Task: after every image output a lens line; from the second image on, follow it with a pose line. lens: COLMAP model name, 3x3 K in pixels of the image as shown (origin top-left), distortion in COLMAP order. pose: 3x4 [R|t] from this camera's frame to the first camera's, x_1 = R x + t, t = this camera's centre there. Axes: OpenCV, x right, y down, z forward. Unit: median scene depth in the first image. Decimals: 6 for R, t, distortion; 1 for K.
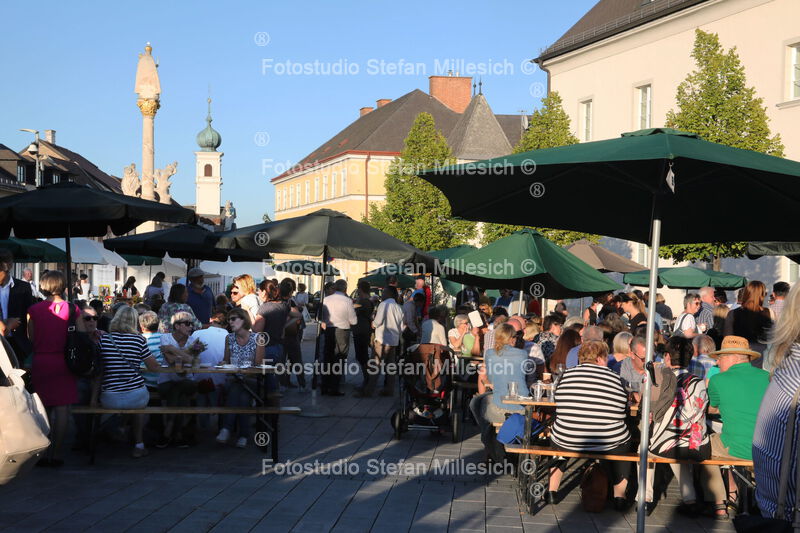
lens RADIAL K [[1143.2, 0, 400.0], [0, 1143.2, 266.5], [0, 0, 1]] dist [0.138020, 0.015203]
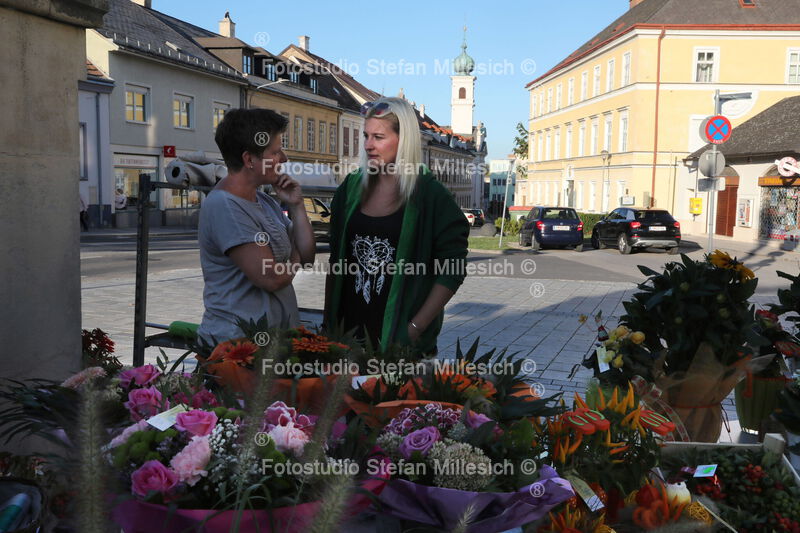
lens RADIAL K [[923.0, 0, 400.0], [0, 923.0, 266.5], [0, 0, 1]] dist [-0.005066, -0.002837]
pose [[0.973008, 0.029327, -0.228898, -0.017070], [-0.008410, 0.995739, 0.091827, 0.001854], [0.230616, -0.087423, 0.969110, 0.110543]]
